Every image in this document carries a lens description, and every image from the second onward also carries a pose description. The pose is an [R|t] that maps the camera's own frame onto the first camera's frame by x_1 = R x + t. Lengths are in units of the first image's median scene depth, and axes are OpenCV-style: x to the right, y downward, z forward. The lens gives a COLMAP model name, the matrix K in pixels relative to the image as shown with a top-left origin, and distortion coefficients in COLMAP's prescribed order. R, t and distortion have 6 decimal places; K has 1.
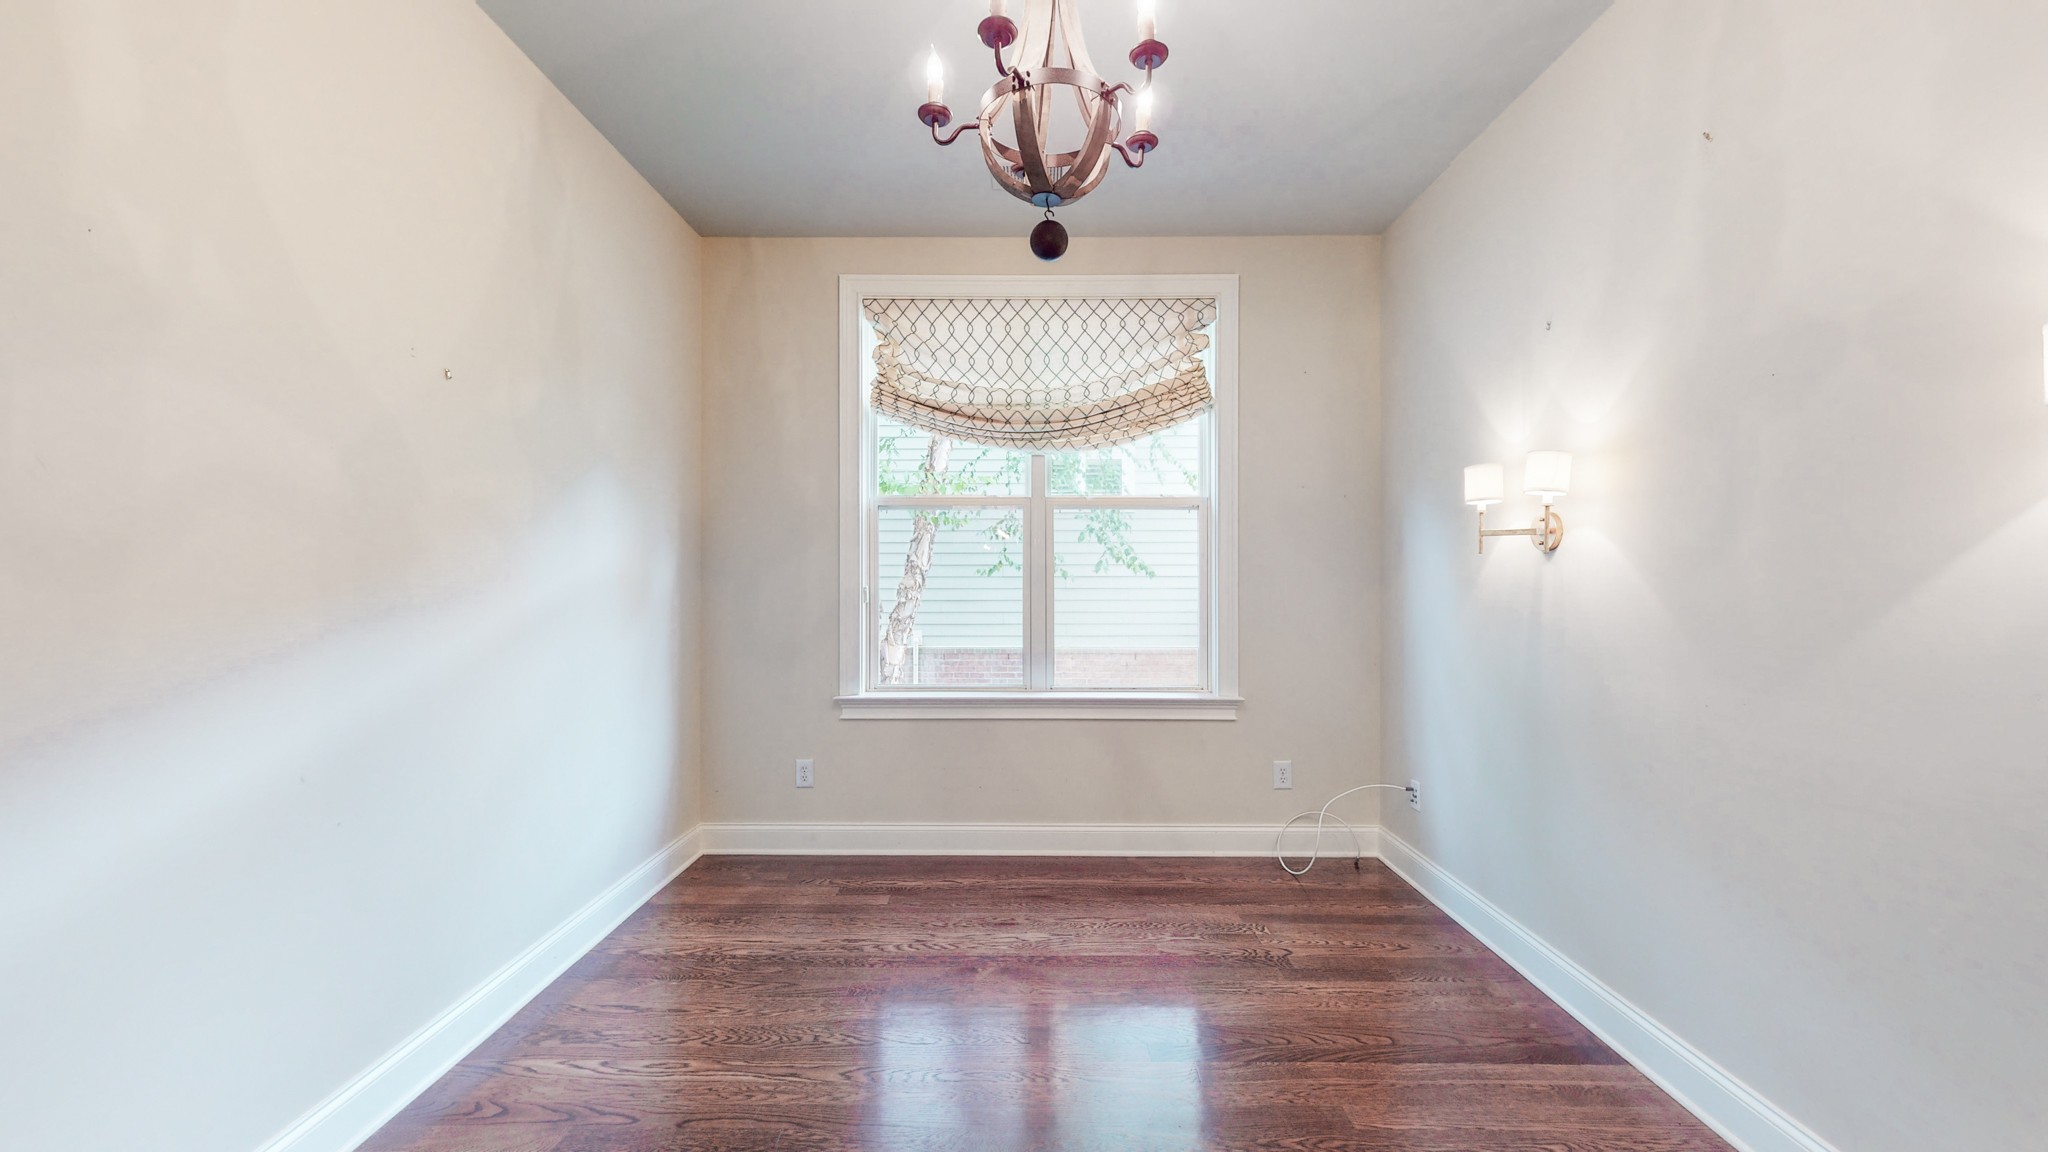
lens RADIAL K [[752.9, 0, 1020.6], [0, 752.9, 575.3], [0, 0, 1]] dist [0.001305, -0.000204]
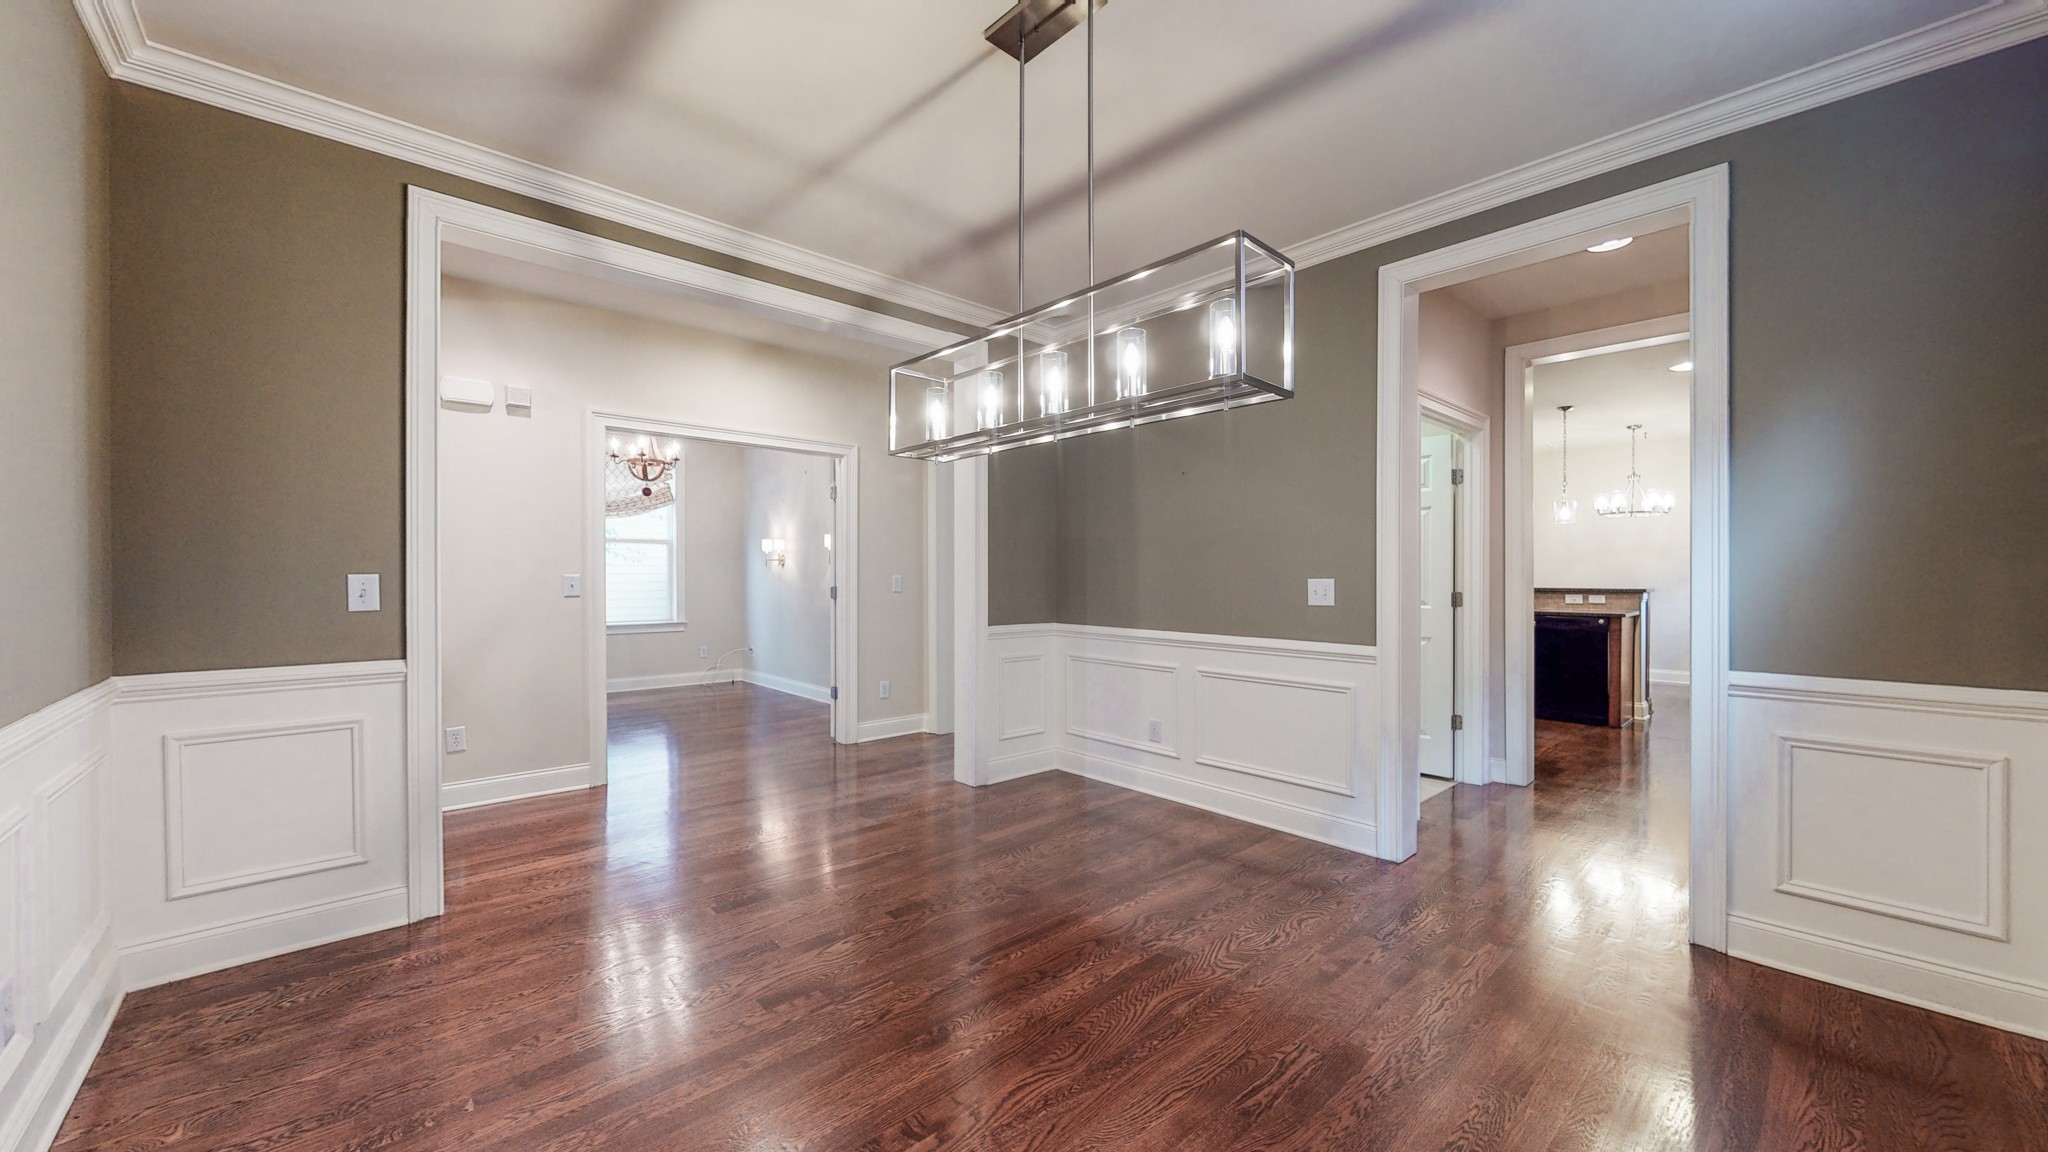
lens RADIAL K [[752.9, 0, 1025.6], [0, 752.9, 577.1], [0, 0, 1]] dist [0.001305, -0.000204]
pose [[0.734492, 0.001683, 0.678616, -0.598179], [-0.007981, 0.999949, 0.006158, -0.009412], [-0.678571, -0.009939, 0.734468, -1.662680]]
